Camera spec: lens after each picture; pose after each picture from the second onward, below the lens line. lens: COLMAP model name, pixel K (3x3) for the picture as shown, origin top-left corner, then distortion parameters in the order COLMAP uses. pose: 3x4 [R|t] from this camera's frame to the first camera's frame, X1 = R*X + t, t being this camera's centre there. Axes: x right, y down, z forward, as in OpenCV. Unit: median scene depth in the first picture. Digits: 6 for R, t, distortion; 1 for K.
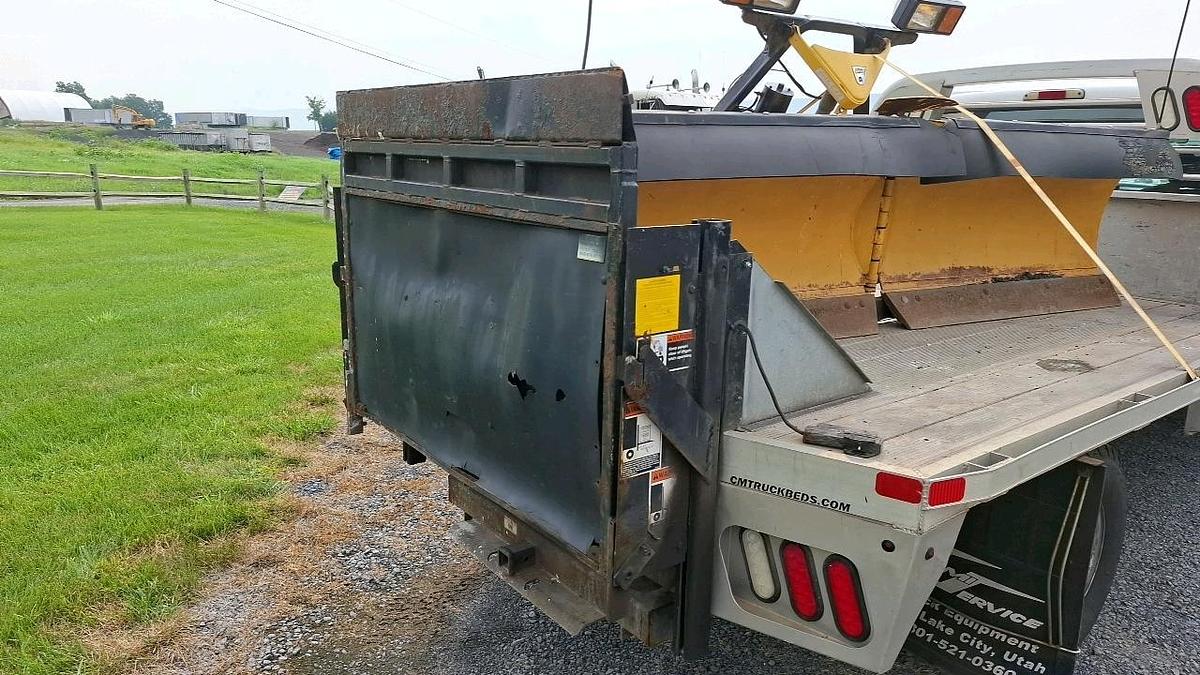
lens RADIAL K [[830.0, 0, 610.9], [0, 830.0, 324.8], [0, 0, 1]] dist [0.111654, -0.149122]
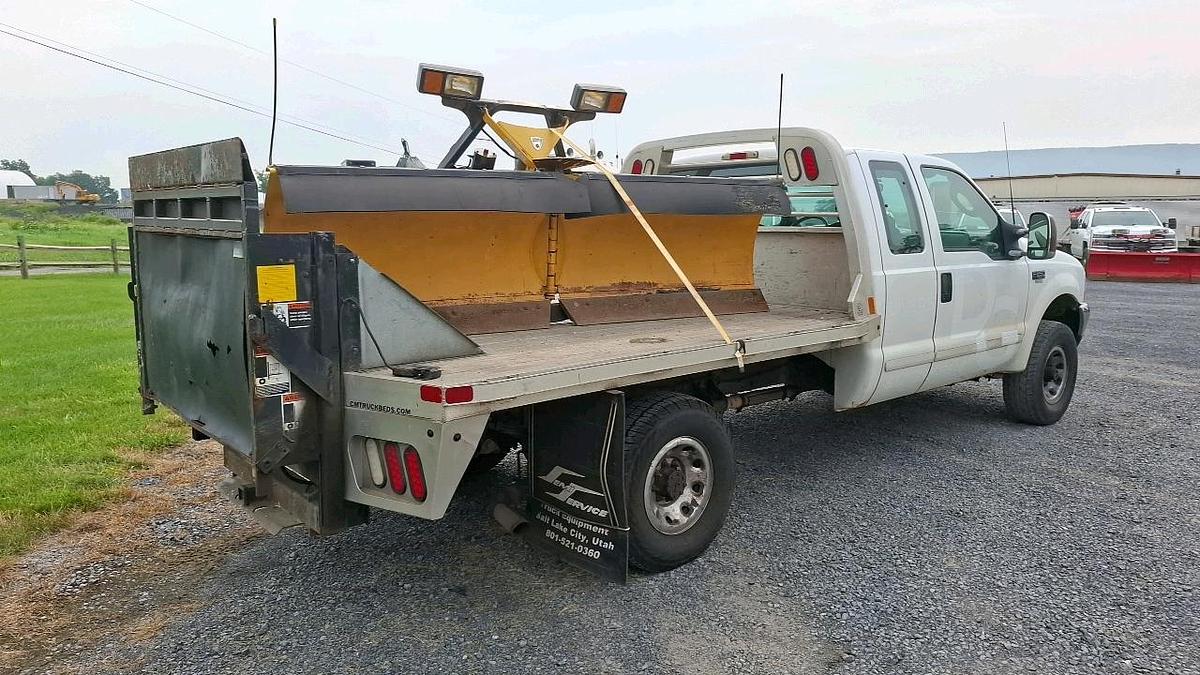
lens RADIAL K [[823.3, 0, 593.5], [0, 823.3, 316.3], [0, 0, 1]] dist [0.101954, -0.117774]
pose [[0.998956, -0.023004, 0.039457, 0.416949], [0.026293, 0.996038, -0.084952, 0.132052], [-0.037346, 0.085901, 0.995603, -0.416127]]
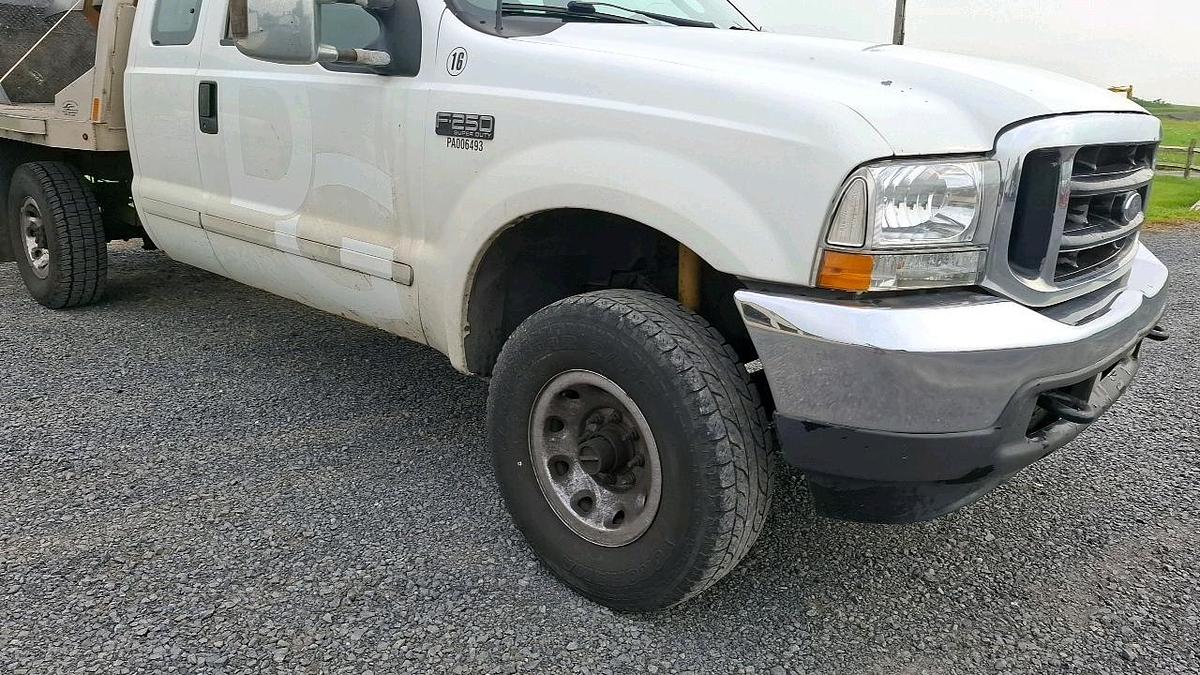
lens RADIAL K [[830.0, 0, 610.9], [0, 830.0, 324.8], [0, 0, 1]] dist [0.111654, -0.149122]
pose [[0.190898, 0.241732, -0.951380, 2.771100], [-0.238796, 0.951524, 0.193853, -0.175395], [0.952121, 0.190179, 0.239369, 1.978680]]
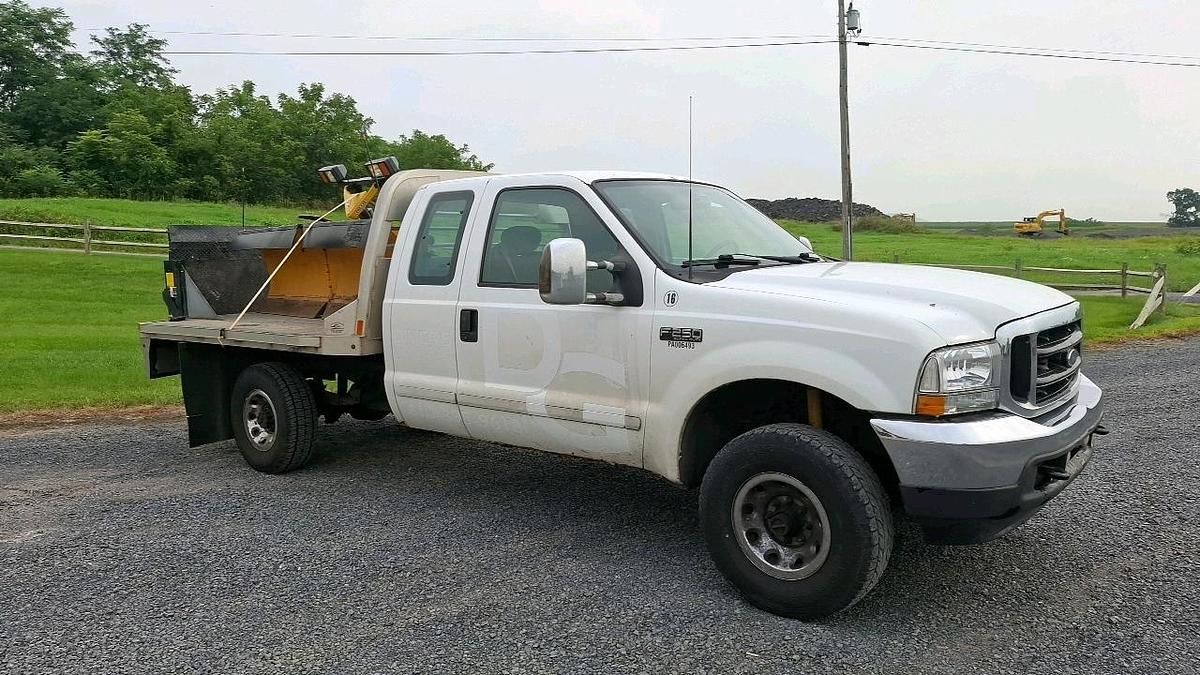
lens RADIAL K [[824.4, 0, 600.7], [0, 824.4, 334.8], [0, 0, 1]] dist [0.109715, -0.144010]
pose [[0.224304, 0.073831, -0.971719, 3.289629], [-0.175206, 0.983934, 0.034316, -0.193421], [0.958640, 0.162554, 0.233636, 1.503345]]
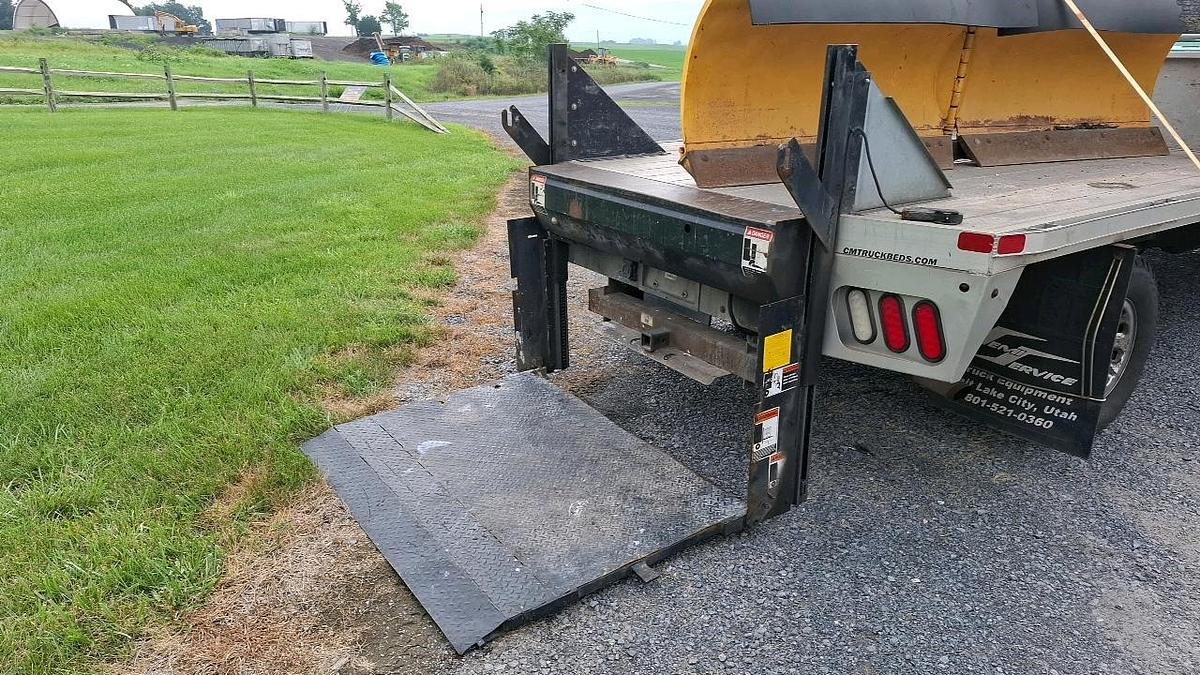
lens RADIAL K [[831.5, 0, 596.5], [0, 831.5, 334.6], [0, 0, 1]] dist [0.105158, -0.145040]
pose [[0.998020, 0.009367, -0.062189, -0.132386], [-0.002048, 0.993162, 0.116723, 0.128879], [0.062858, -0.116364, 0.991216, -0.297125]]
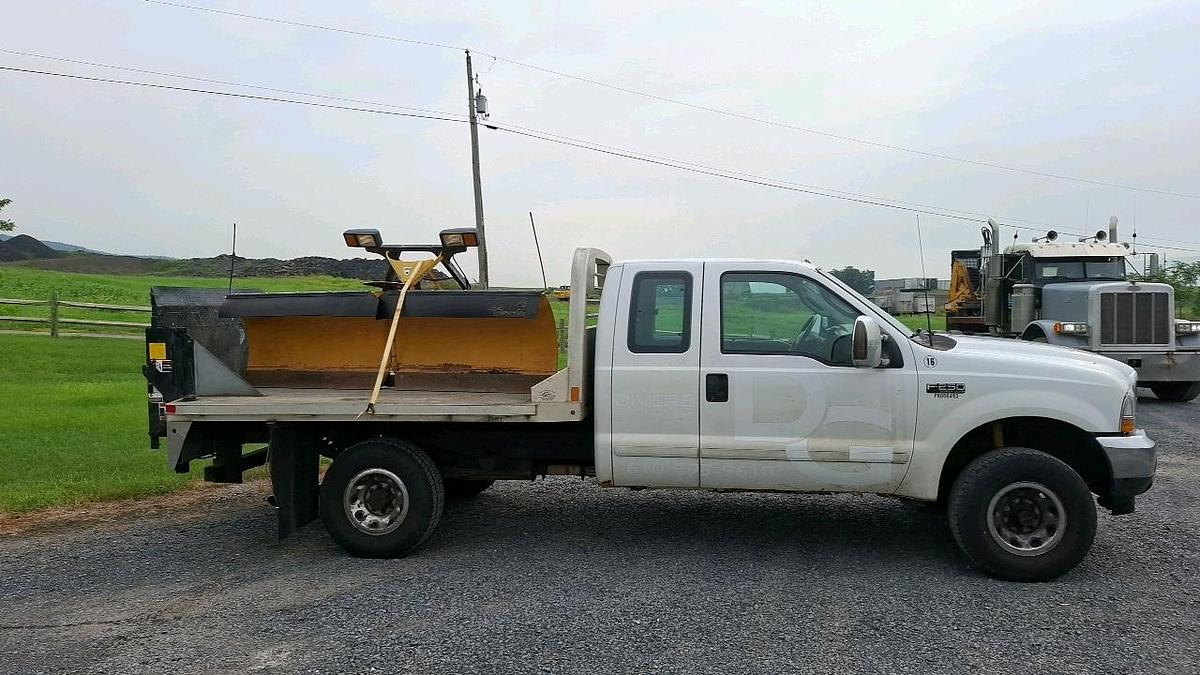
lens RADIAL K [[824.4, 0, 600.7], [0, 824.4, 334.8], [0, 0, 1]] dist [0.109715, -0.144010]
pose [[0.693399, 0.002736, -0.720549, 2.751246], [-0.129106, 0.984282, -0.120504, 0.066575], [0.708893, 0.176584, 0.682853, -0.076314]]
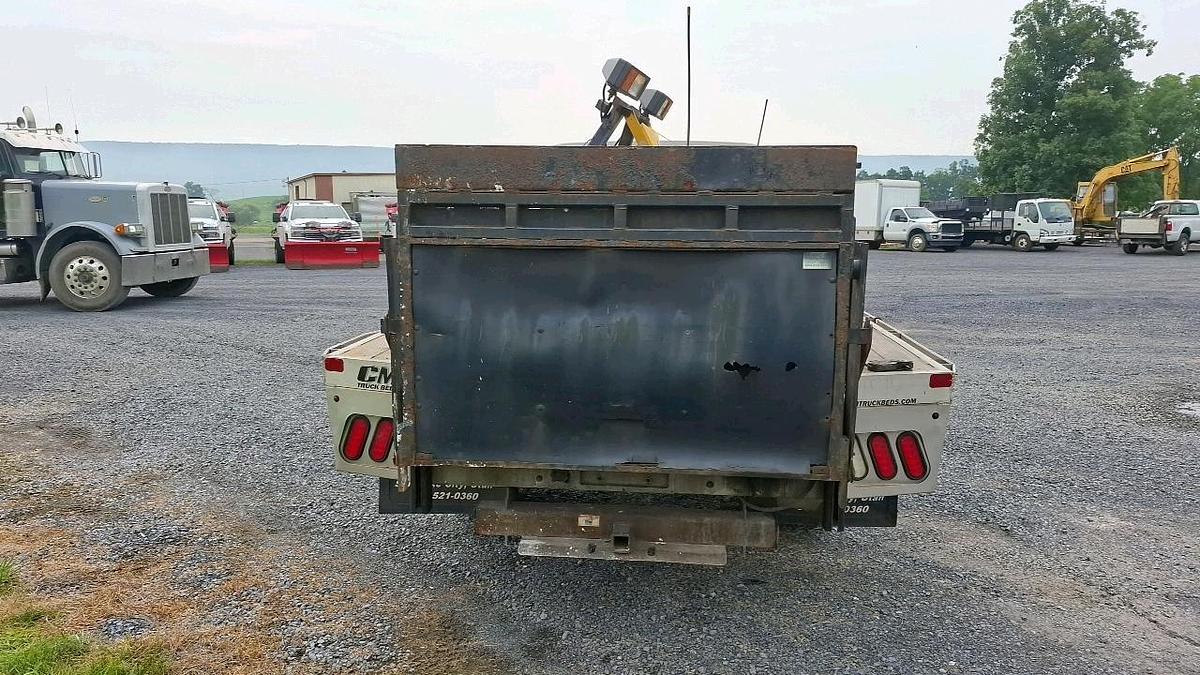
lens RADIAL K [[808.7, 0, 627.2], [0, 808.7, 312.9], [0, 0, 1]] dist [0.106162, -0.133200]
pose [[0.693447, -0.109286, 0.712171, -0.953495], [0.159041, 0.987266, -0.003360, -0.035143], [-0.702735, 0.115594, 0.701998, 0.158105]]
